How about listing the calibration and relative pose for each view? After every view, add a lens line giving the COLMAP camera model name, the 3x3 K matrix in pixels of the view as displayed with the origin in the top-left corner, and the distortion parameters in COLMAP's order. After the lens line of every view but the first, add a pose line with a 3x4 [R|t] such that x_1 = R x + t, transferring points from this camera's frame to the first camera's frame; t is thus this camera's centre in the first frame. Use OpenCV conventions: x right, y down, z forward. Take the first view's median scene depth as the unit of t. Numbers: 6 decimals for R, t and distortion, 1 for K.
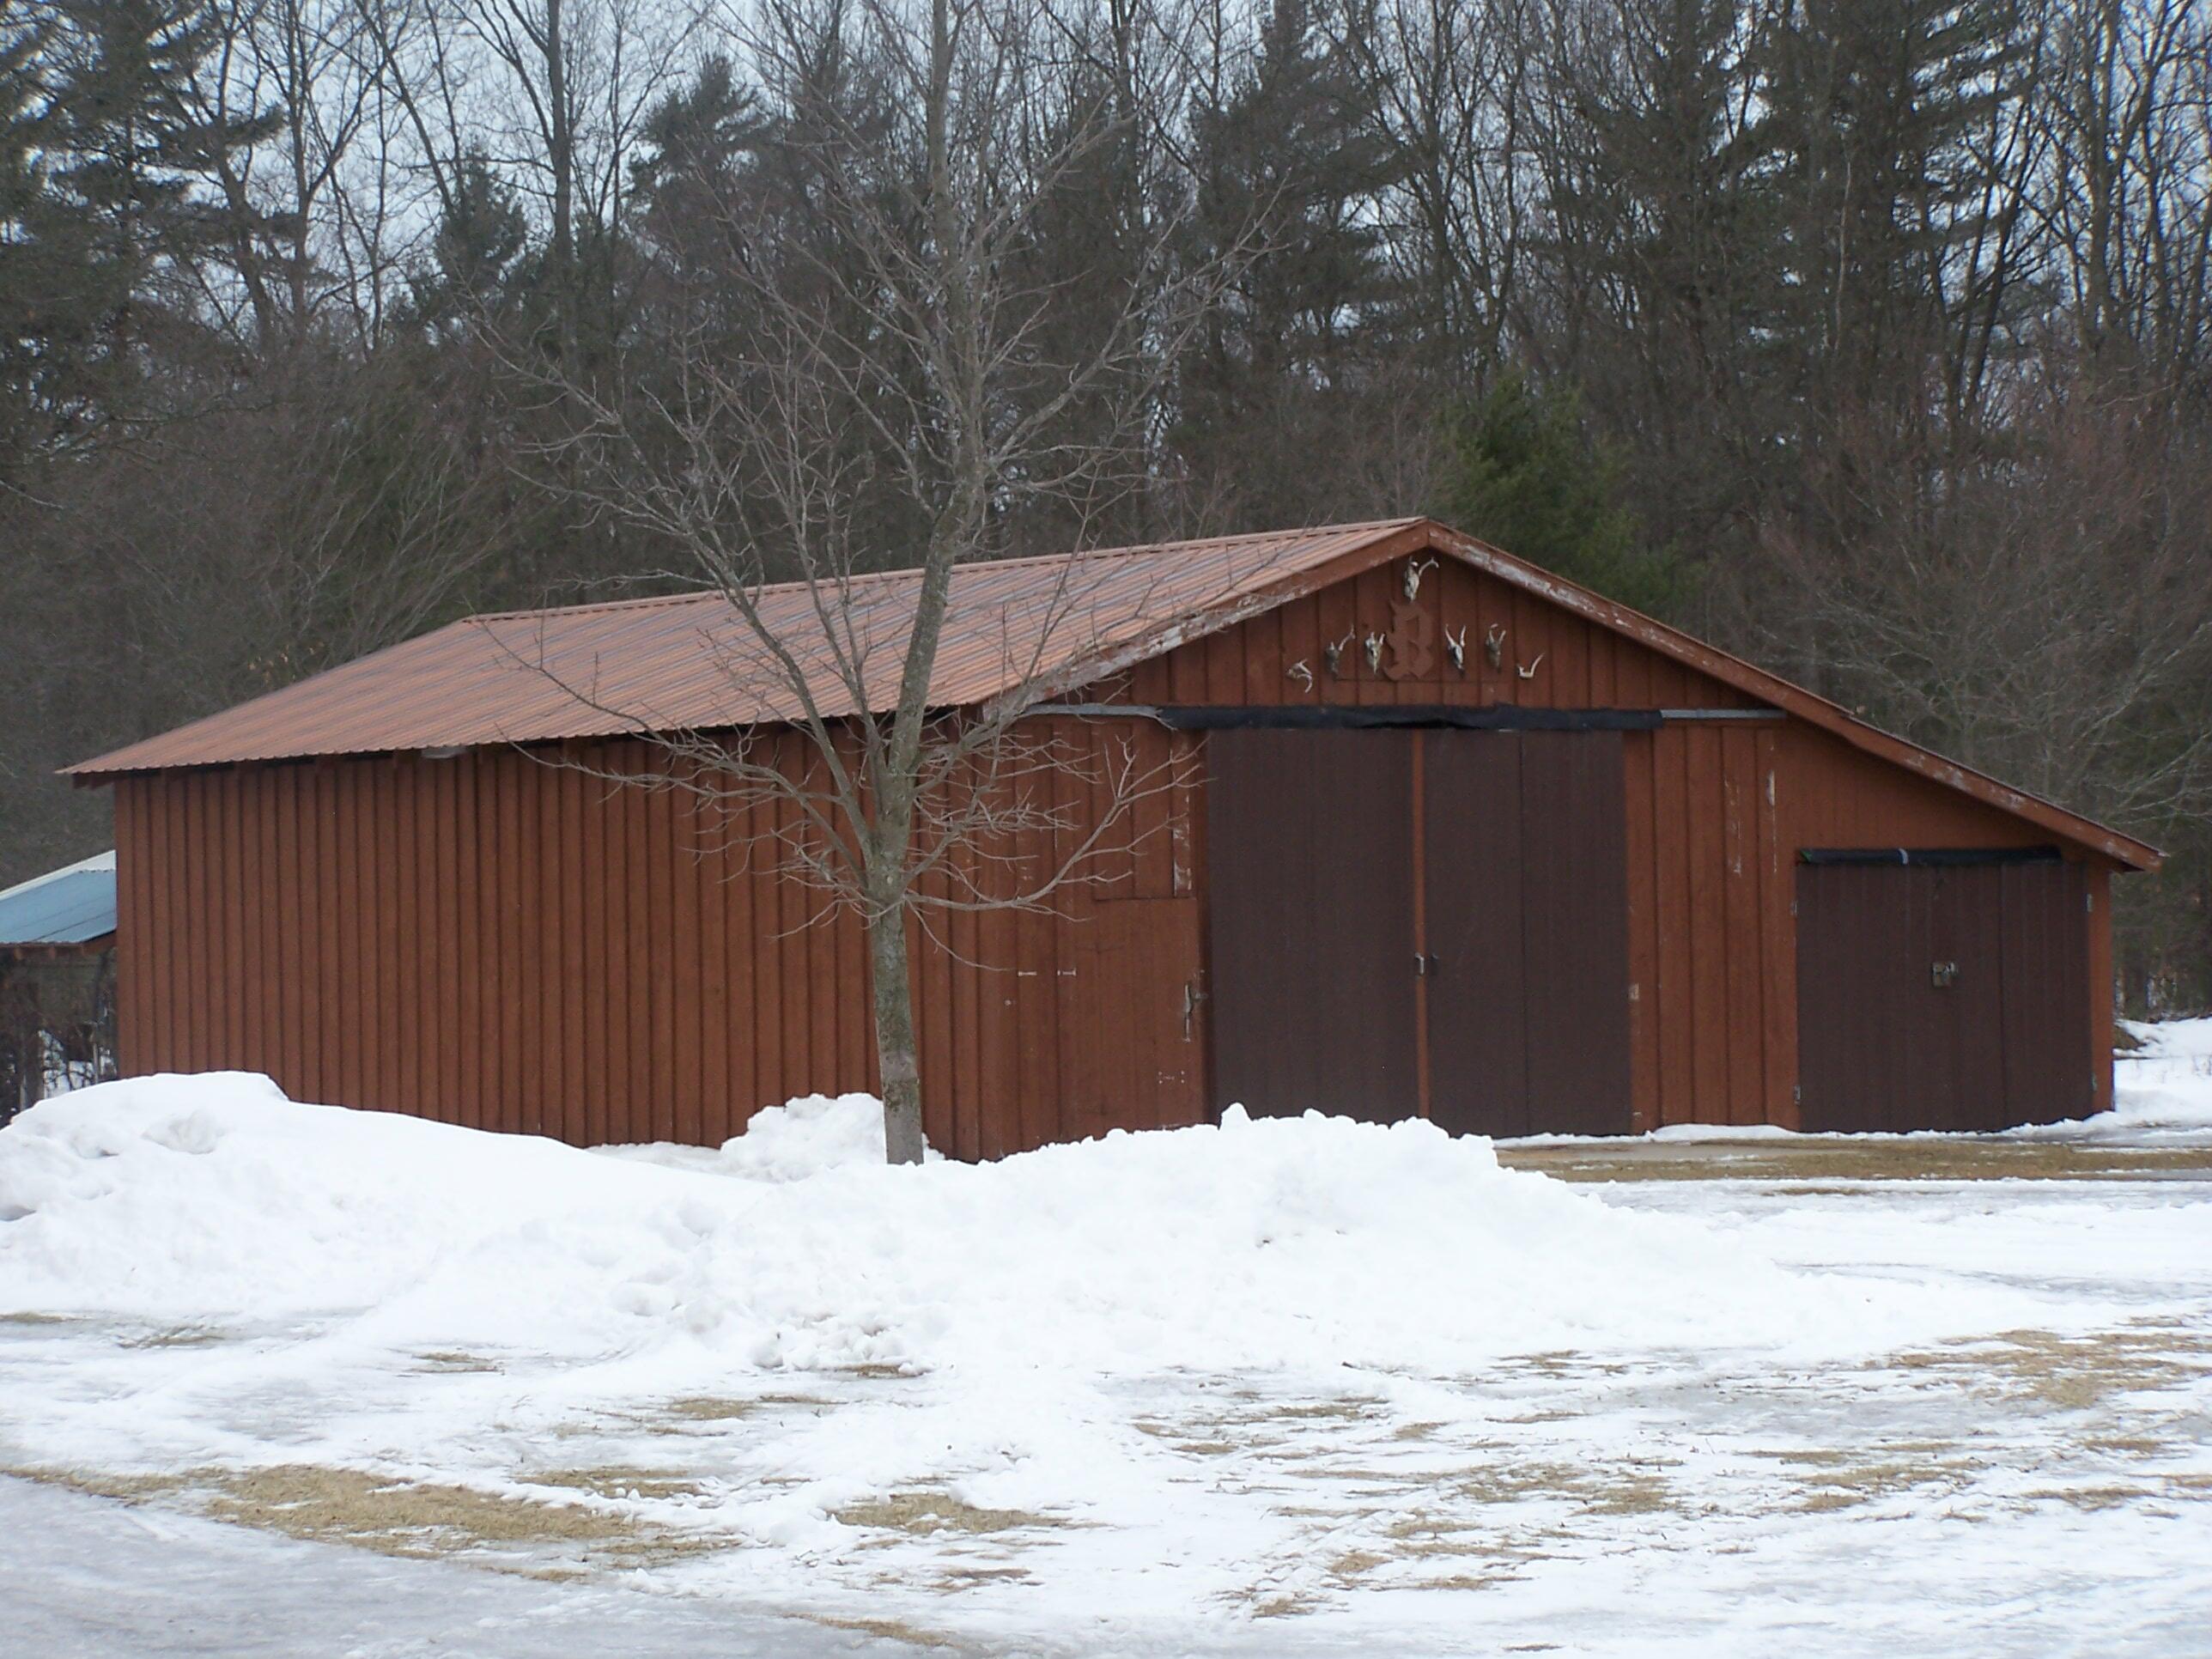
lens RADIAL K [[6694.8, 0, 1106.0], [0, 6694.8, 829.5], [0, 0, 1]] dist [-0.052276, -11.415432]
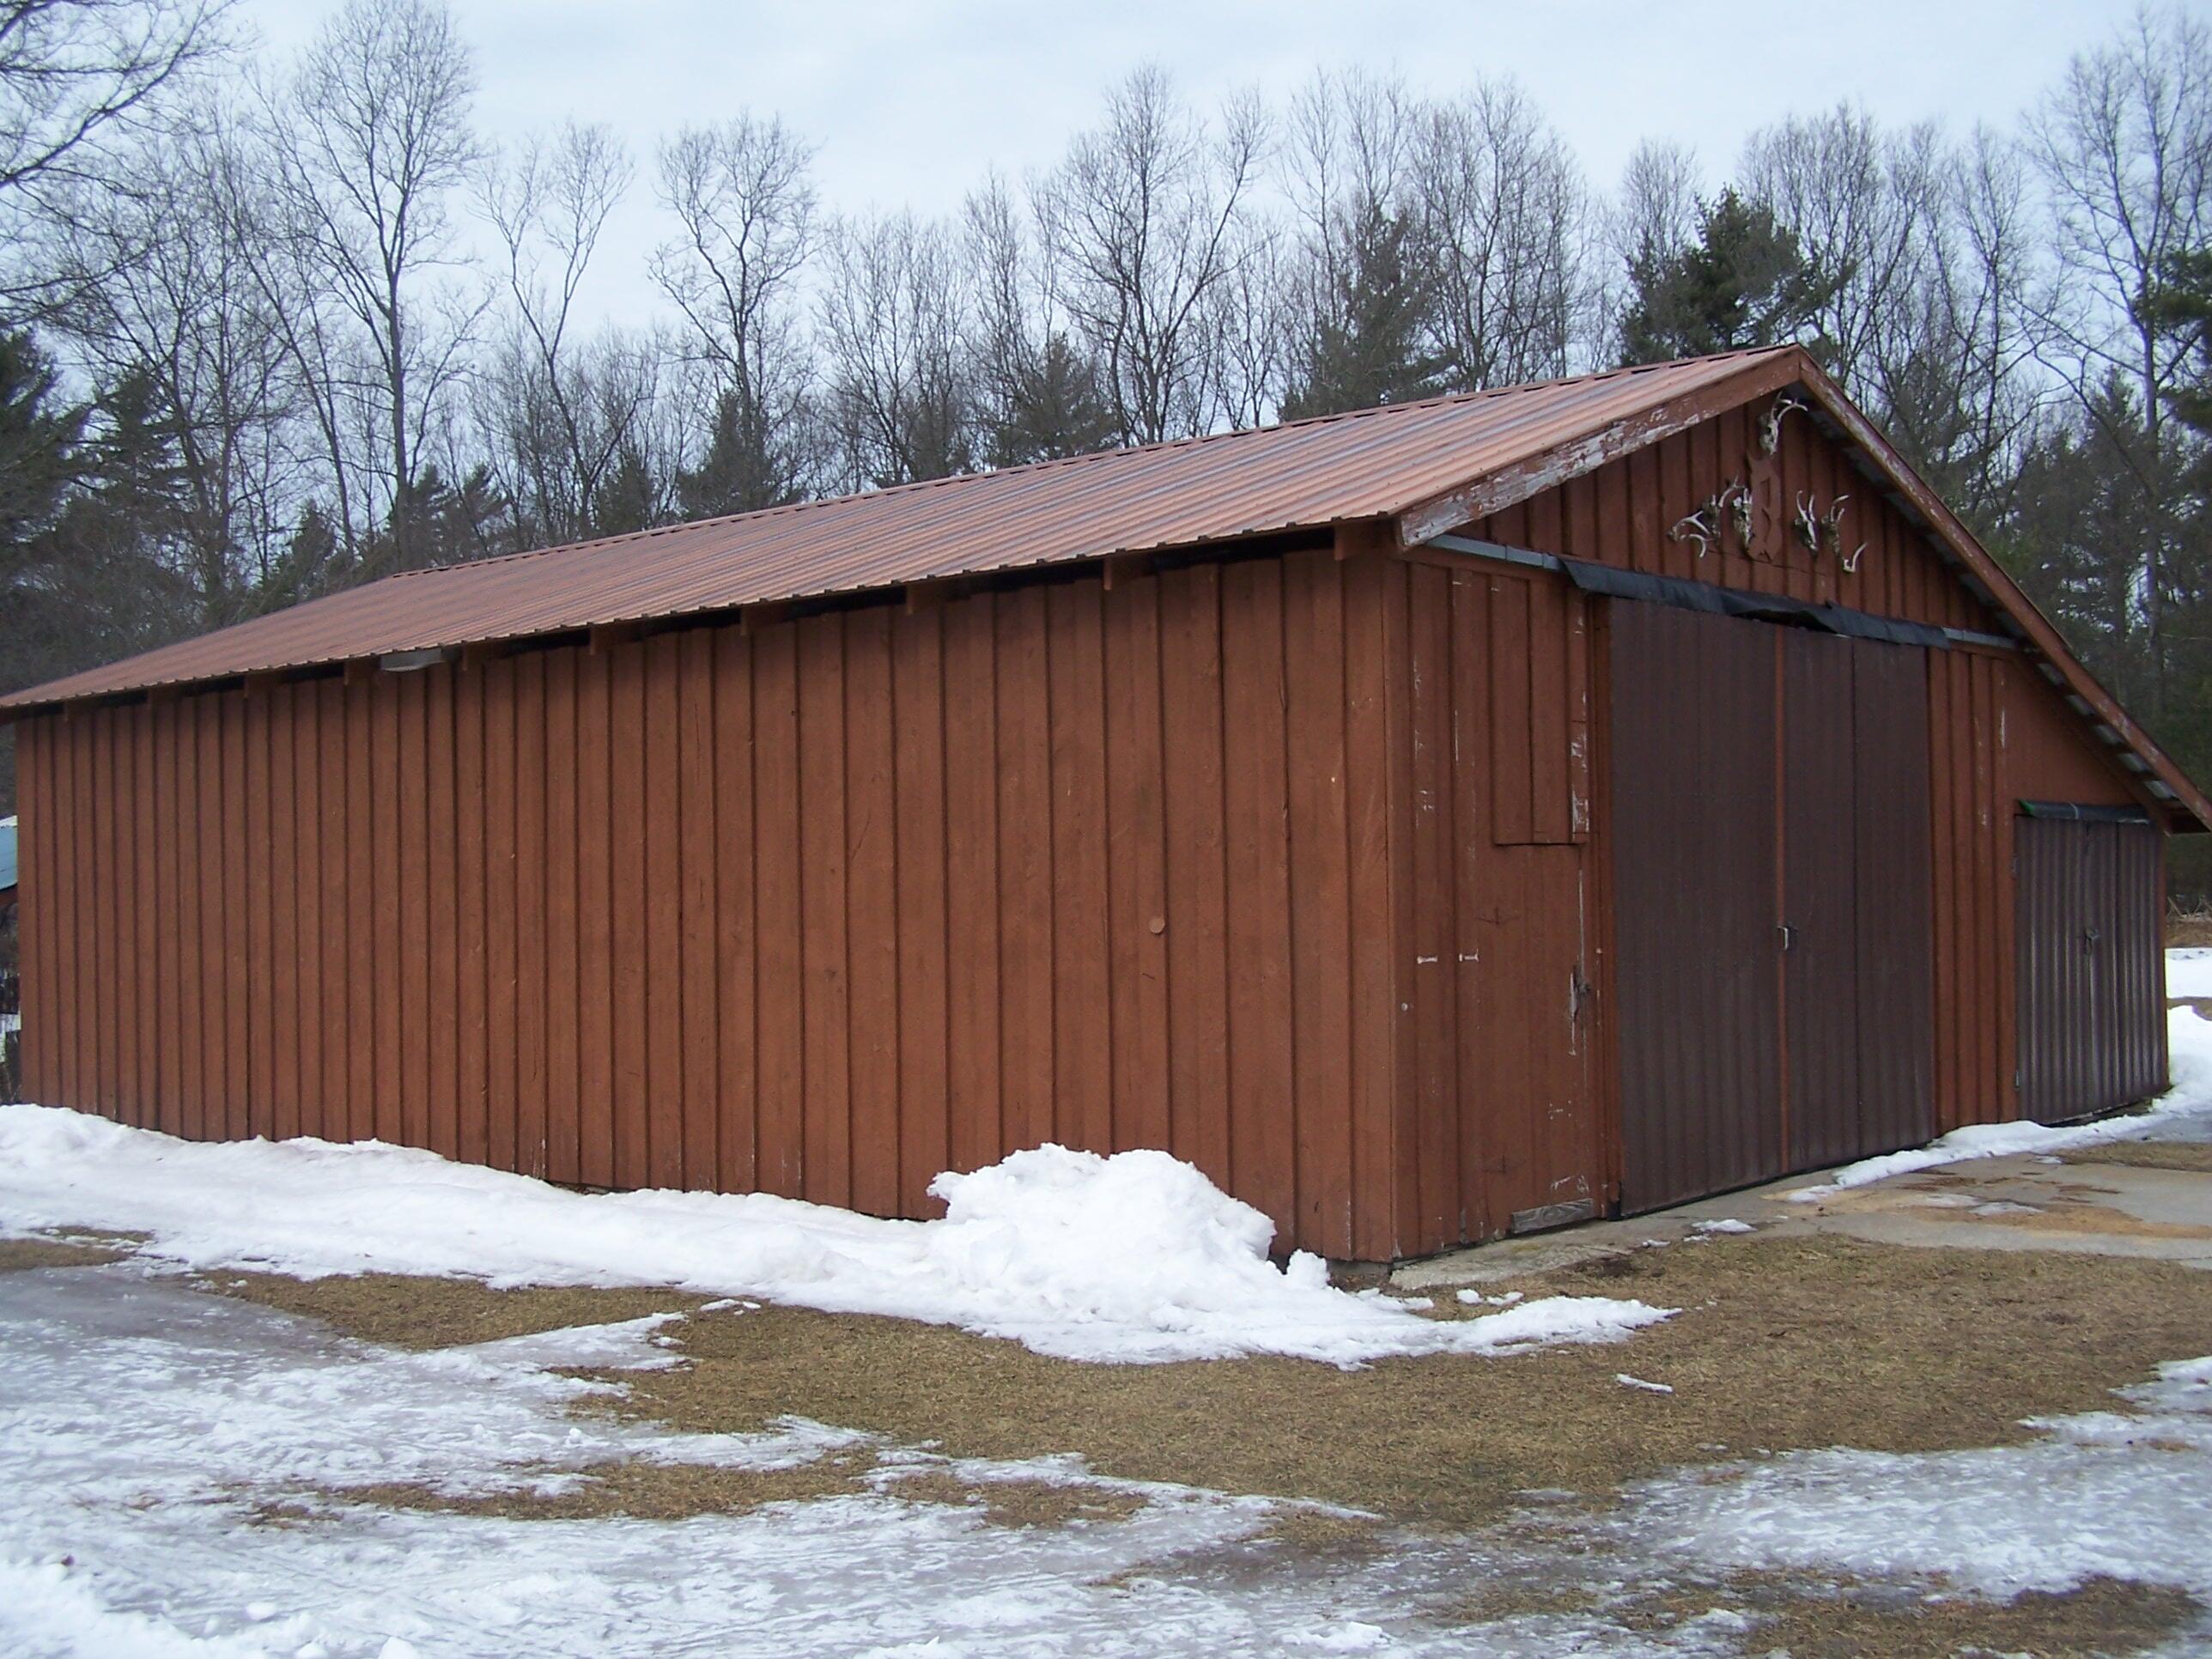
lens RADIAL K [[2529.9, 0, 1034.1], [0, 2529.9, 892.0], [0, 0, 1]] dist [-0.201853, 0.393135]
pose [[0.980906, 0.002992, 0.194457, -0.087174], [-0.006438, 0.999833, 0.017093, 0.010501], [-0.194374, -0.018018, 0.980762, 0.719838]]
